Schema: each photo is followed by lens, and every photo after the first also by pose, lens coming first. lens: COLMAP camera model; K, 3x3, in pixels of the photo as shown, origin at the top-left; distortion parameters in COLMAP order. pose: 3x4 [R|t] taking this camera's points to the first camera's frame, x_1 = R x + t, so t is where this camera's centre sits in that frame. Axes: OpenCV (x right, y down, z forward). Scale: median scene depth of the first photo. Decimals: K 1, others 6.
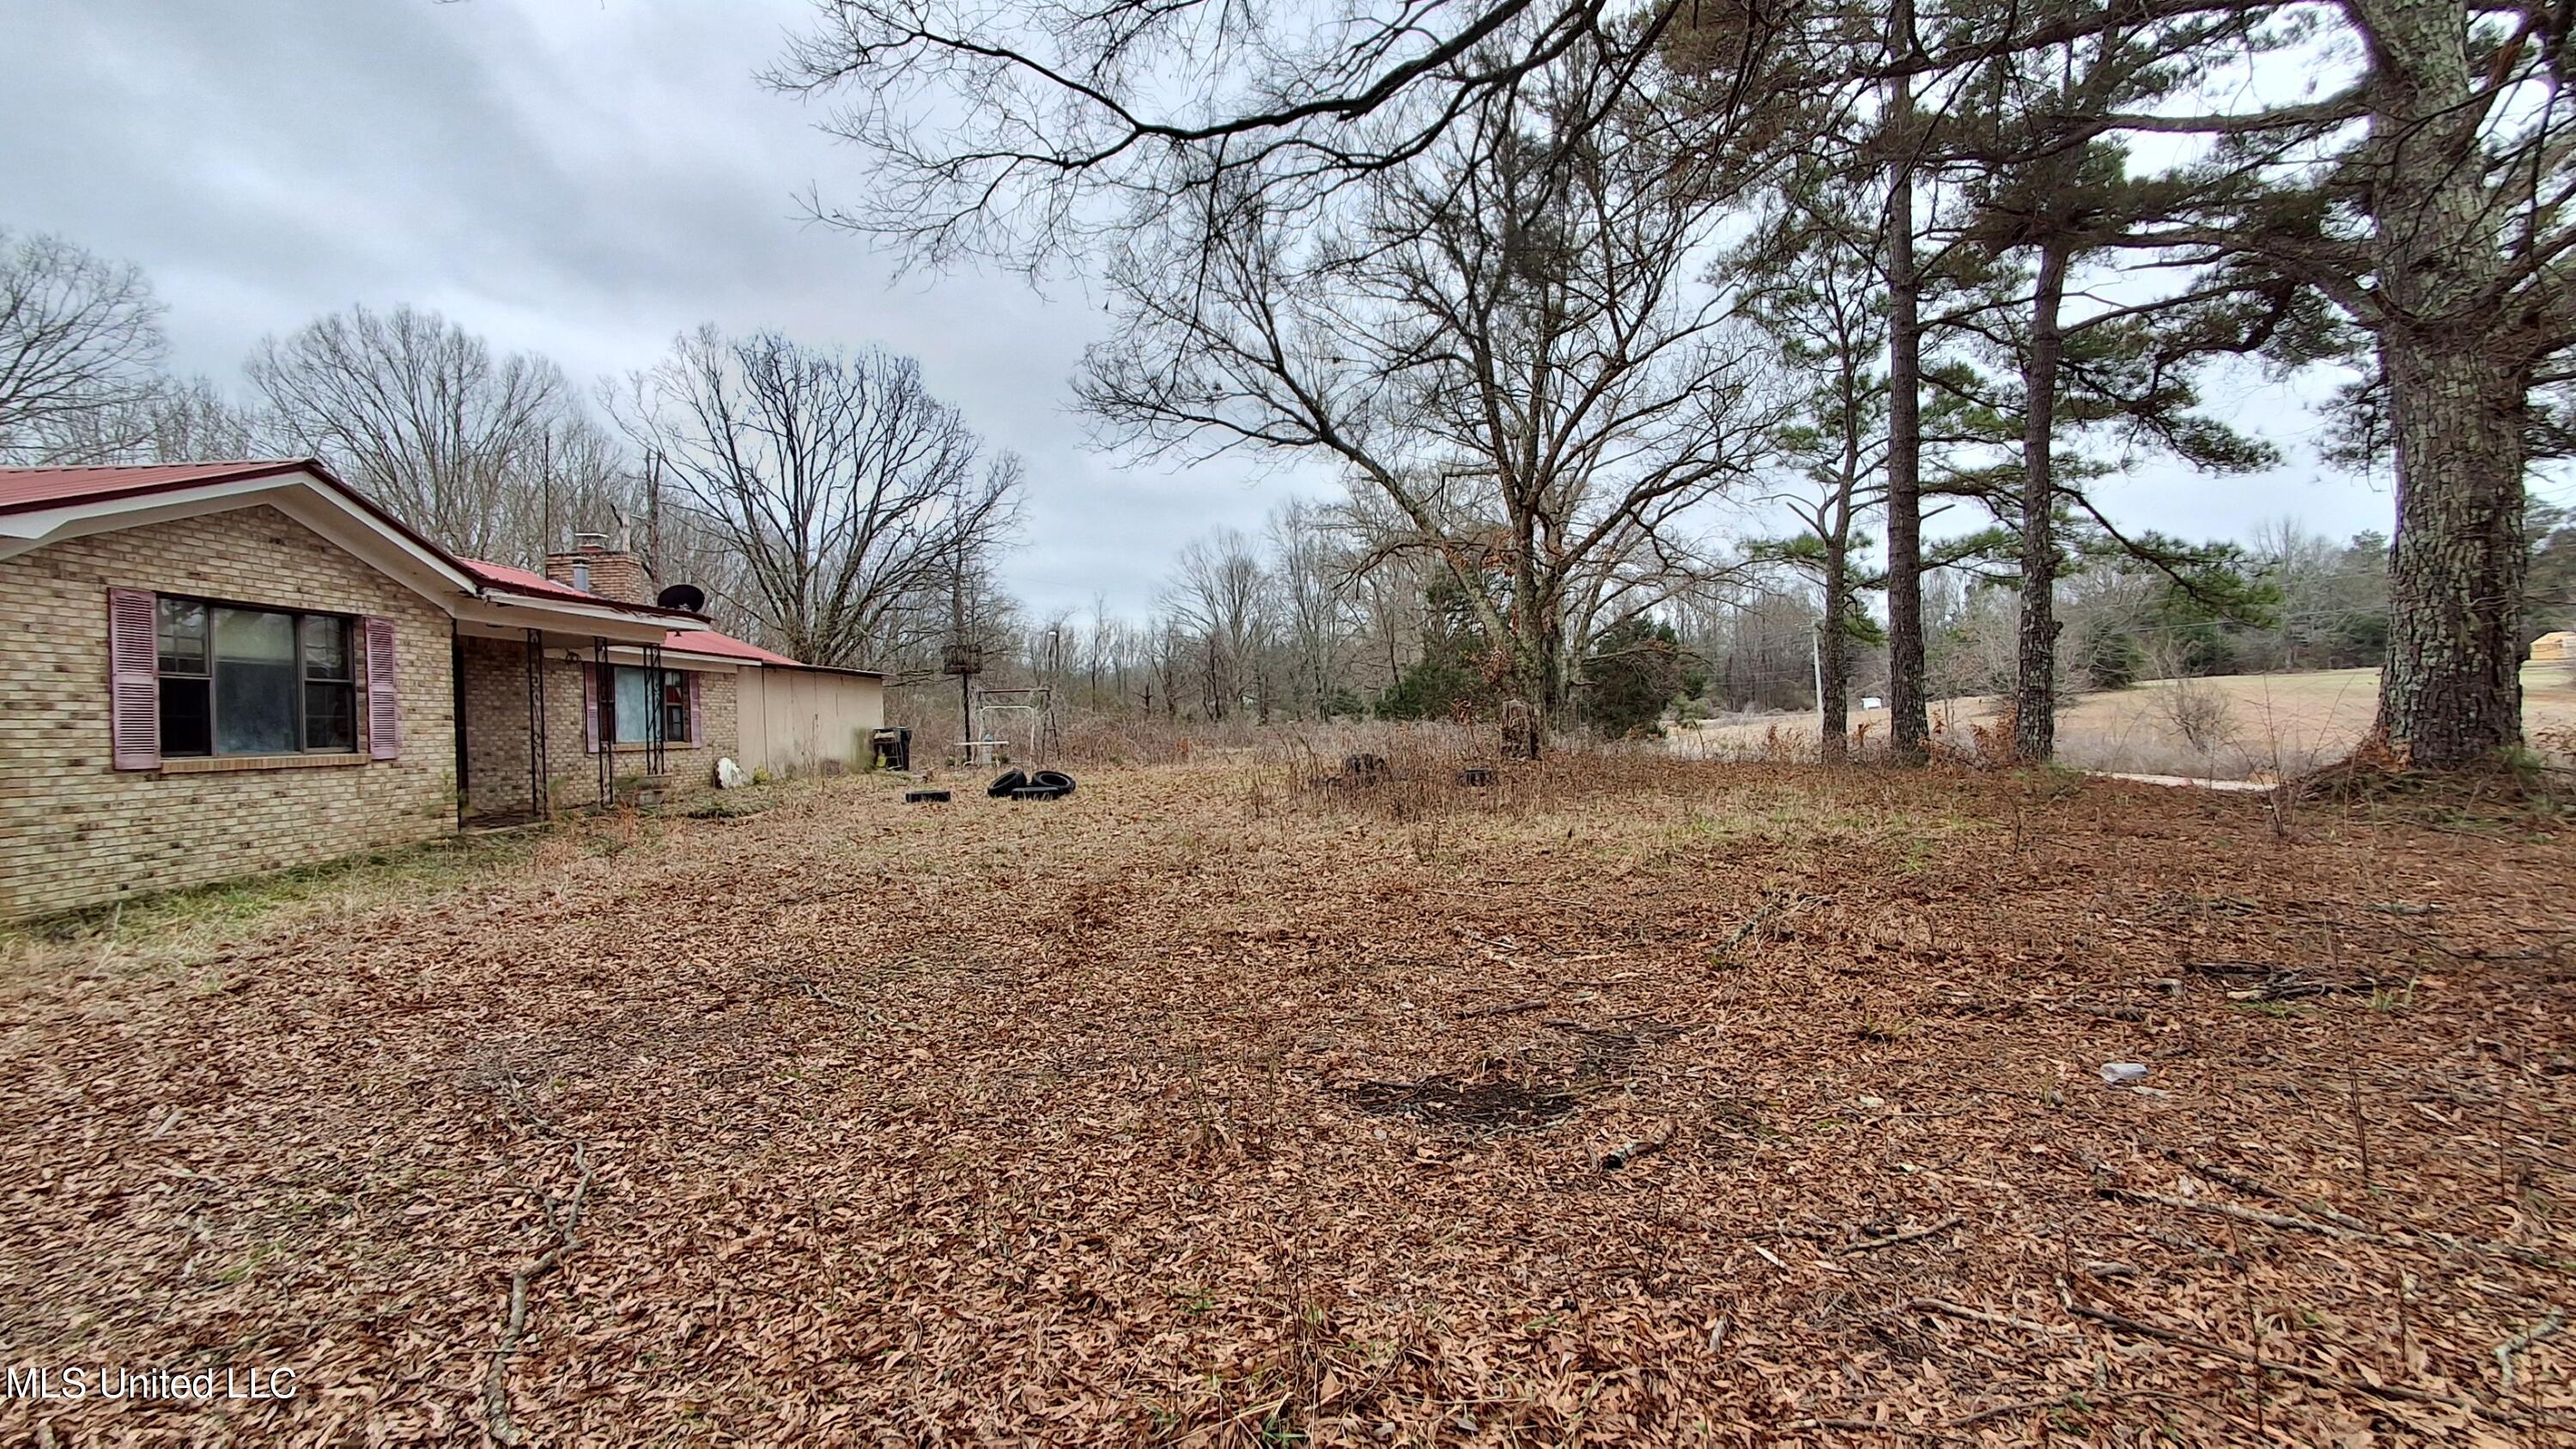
lens RADIAL K [[1181.2, 0, 1294.6], [0, 1181.2, 715.0], [0, 0, 1]] dist [-0.002692, 0.003924]
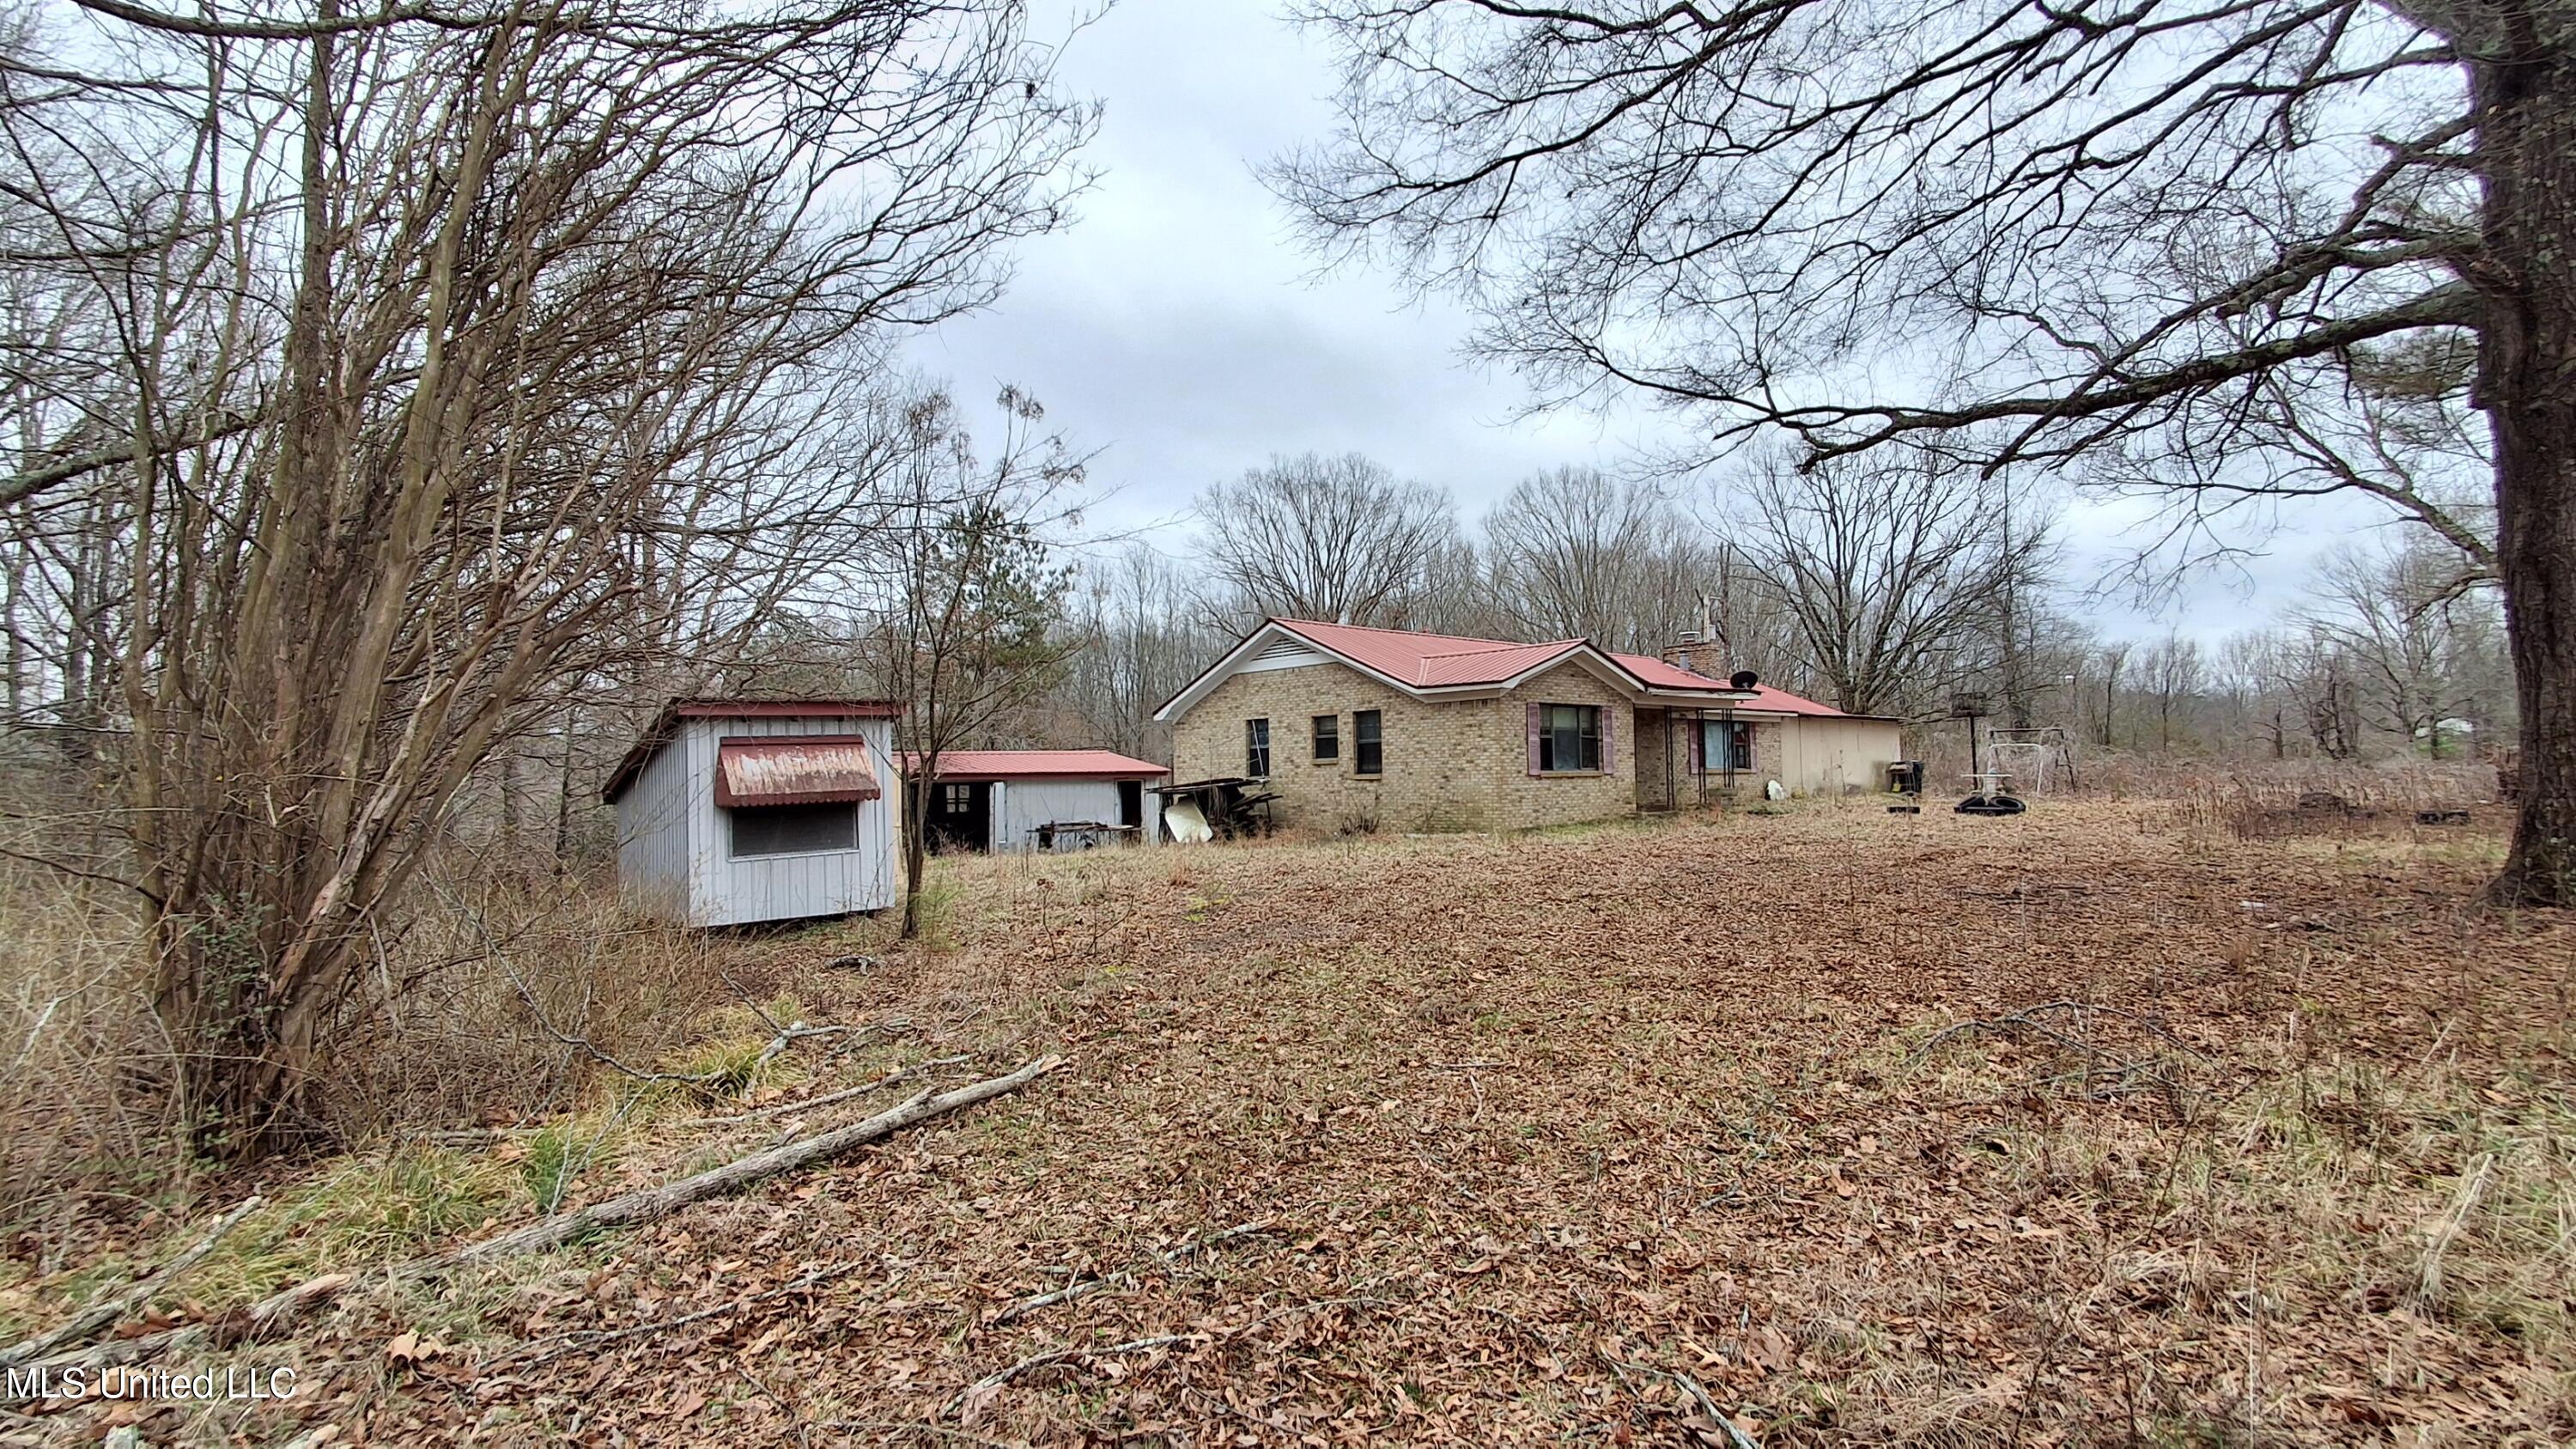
lens RADIAL K [[1181.2, 0, 1292.9], [0, 1181.2, 725.7], [0, 0, 1]] dist [-0.002692, 0.003924]
pose [[0.663130, -0.004176, -0.748492, 0.250515], [-0.006577, 0.999913, -0.011406, -0.012220], [0.748475, 0.012487, 0.663045, -0.477184]]
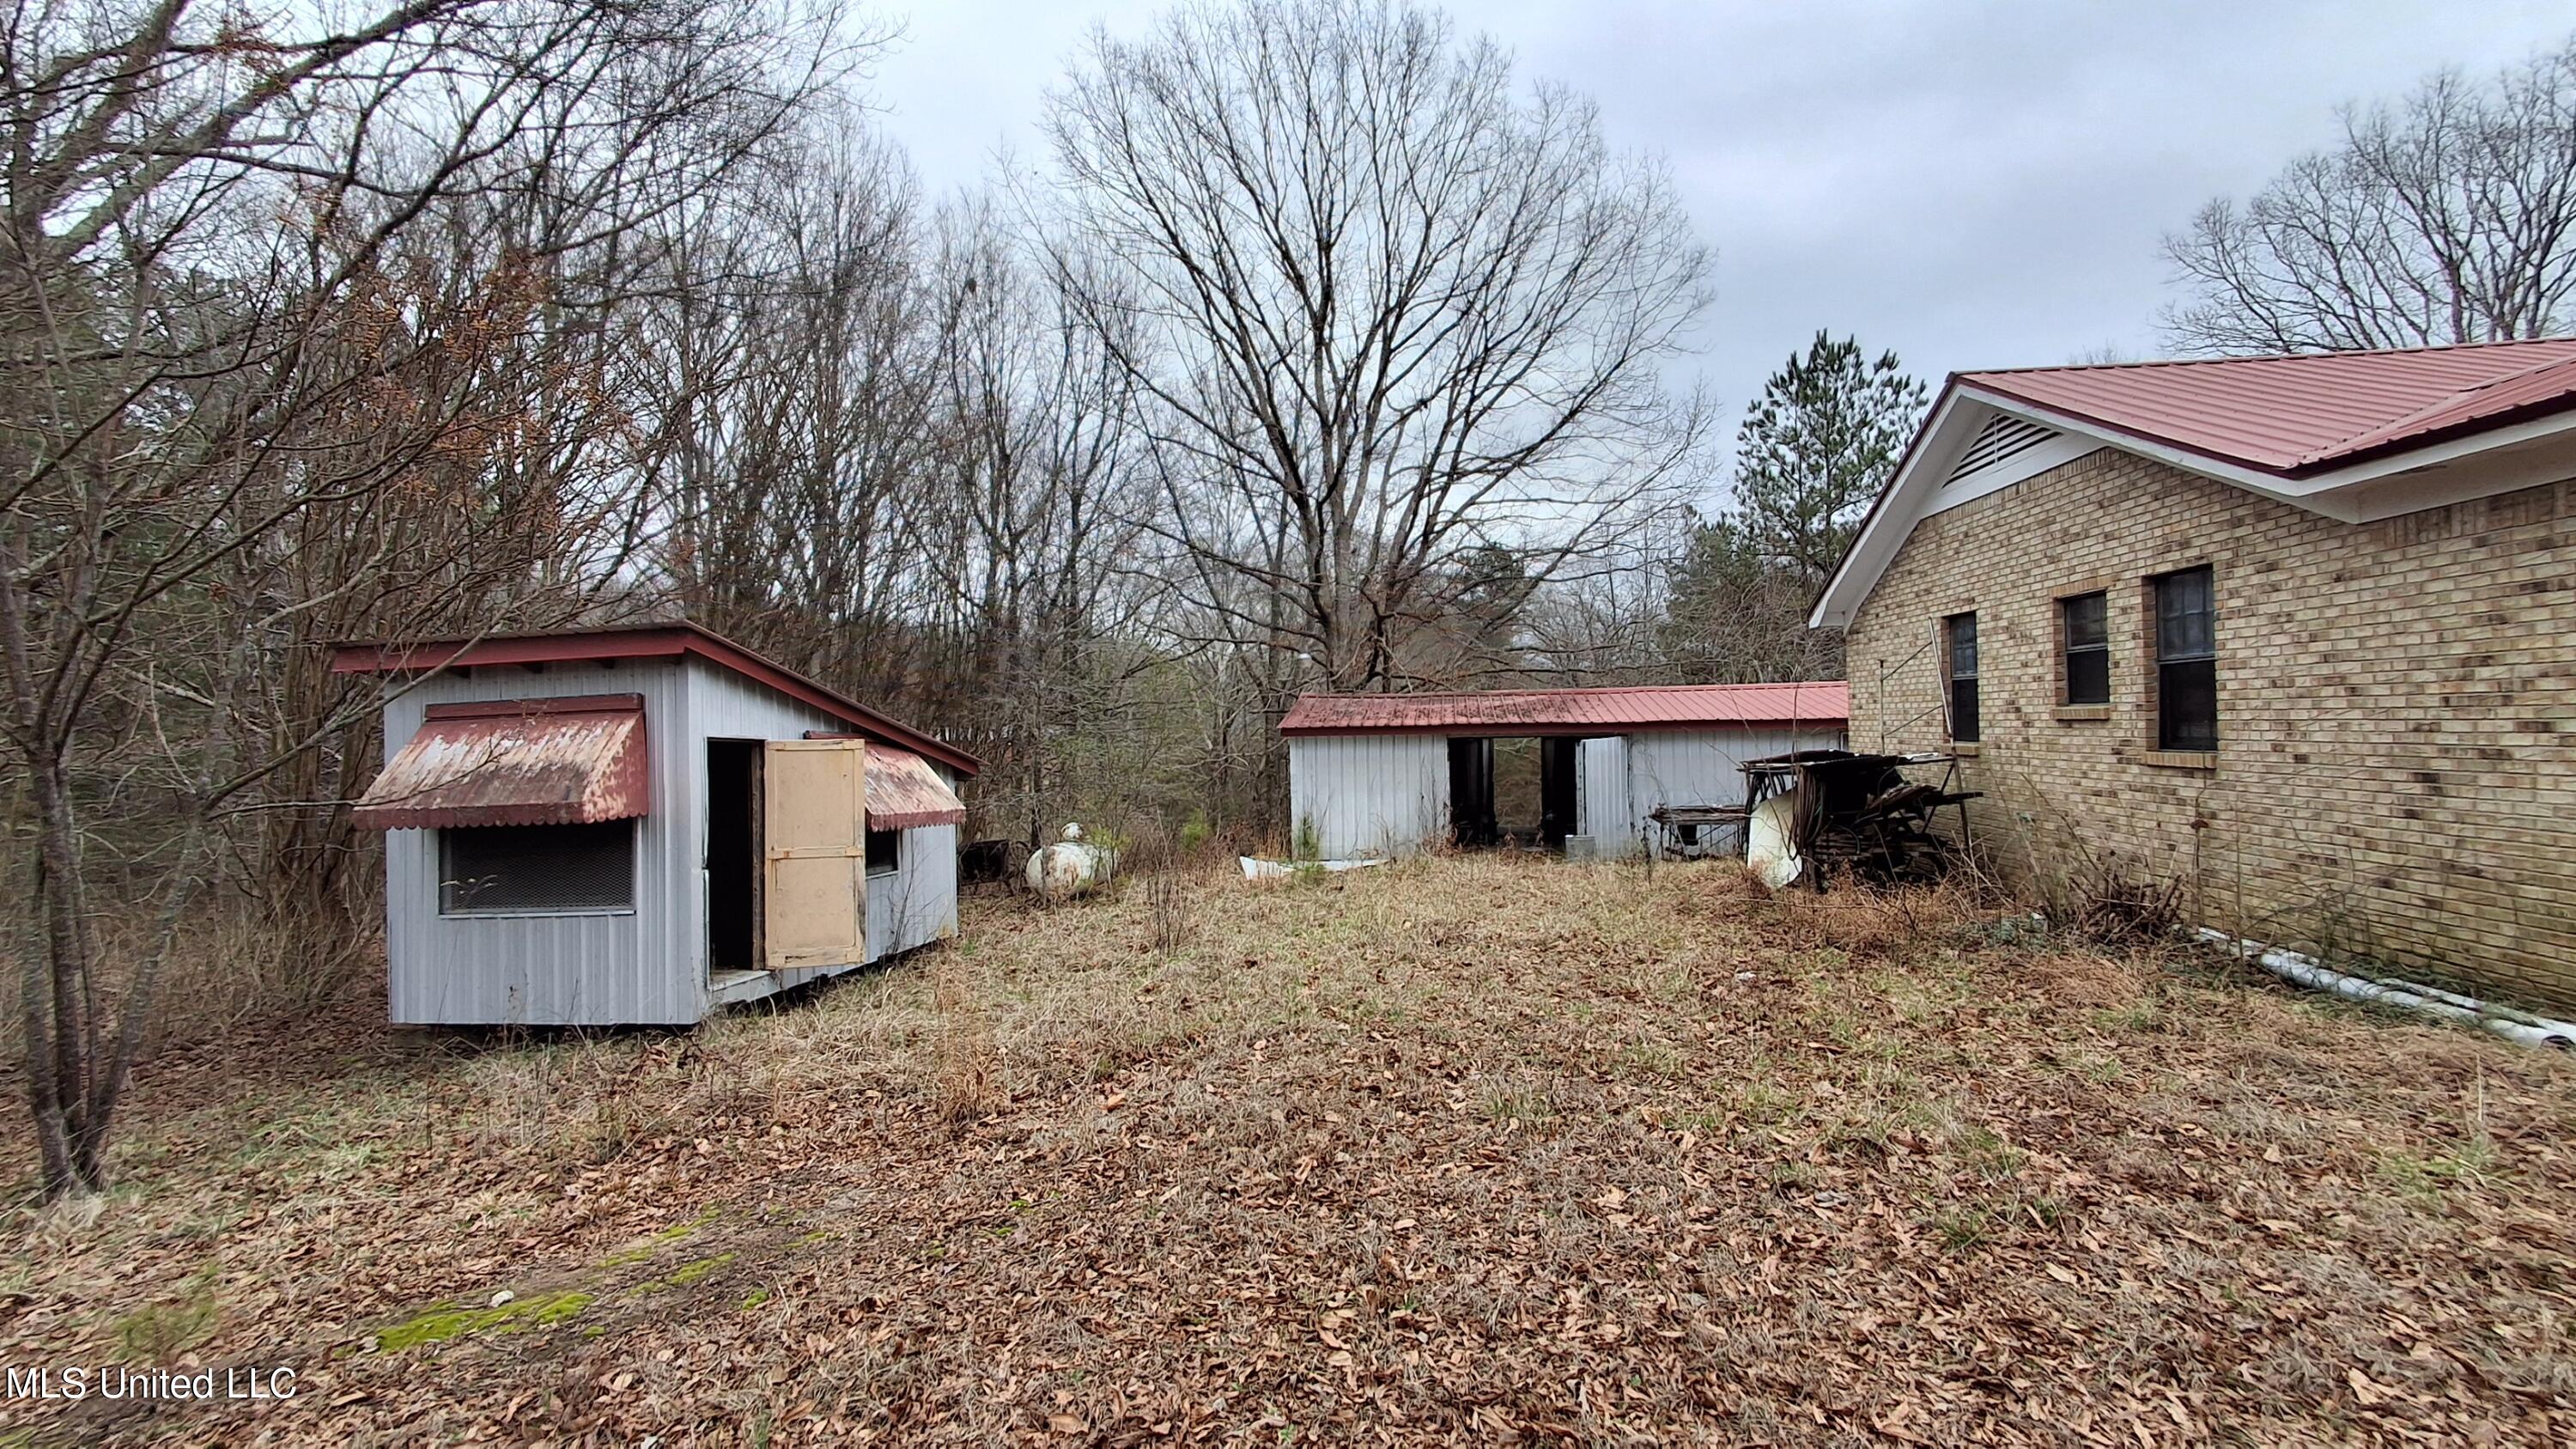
lens RADIAL K [[1181.2, 0, 1289.5], [0, 1181.2, 722.1], [0, 0, 1]] dist [-0.002692, 0.003924]
pose [[-0.127712, 0.041639, -0.990937, -0.163553], [0.033342, 0.998734, 0.037670, -0.014017], [0.991251, -0.028229, -0.128939, 0.151606]]
